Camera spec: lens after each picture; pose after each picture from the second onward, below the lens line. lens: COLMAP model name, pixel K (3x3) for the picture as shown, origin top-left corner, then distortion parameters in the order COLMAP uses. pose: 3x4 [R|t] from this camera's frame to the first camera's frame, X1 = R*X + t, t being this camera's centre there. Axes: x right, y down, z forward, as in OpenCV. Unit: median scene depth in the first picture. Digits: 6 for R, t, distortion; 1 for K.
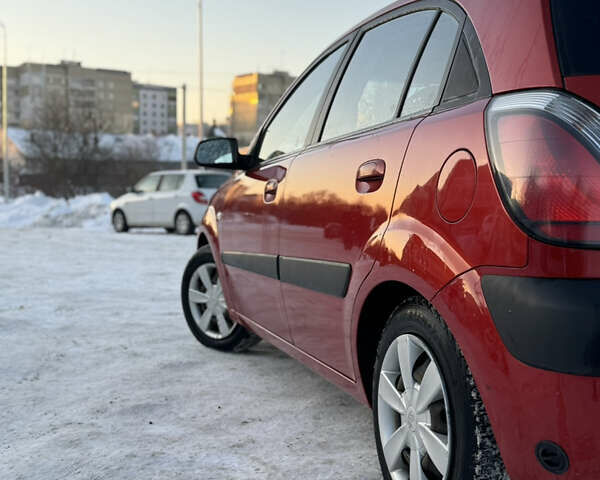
lens RADIAL K [[822.3, 0, 300.0], [0, 822.3, 240.0], [0, 0, 1]] dist [0.116301, -0.056843]
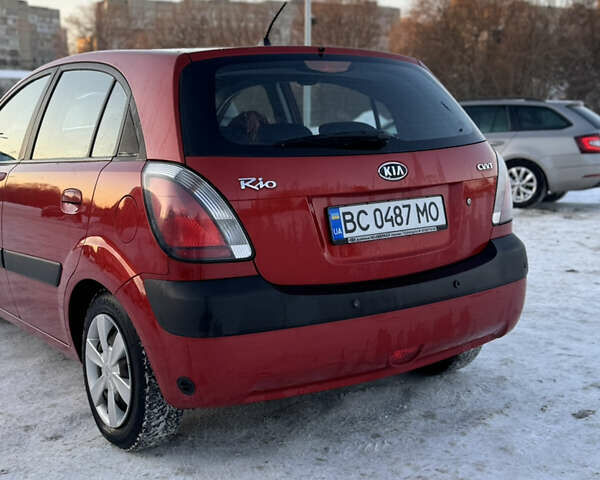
lens RADIAL K [[822.3, 0, 300.0], [0, 822.3, 240.0], [0, 0, 1]] dist [0.116301, -0.056843]
pose [[0.948065, -0.062041, 0.311969, 0.011483], [0.035511, 0.995307, 0.090018, -0.136177], [-0.316090, -0.074265, 0.945818, -0.490892]]
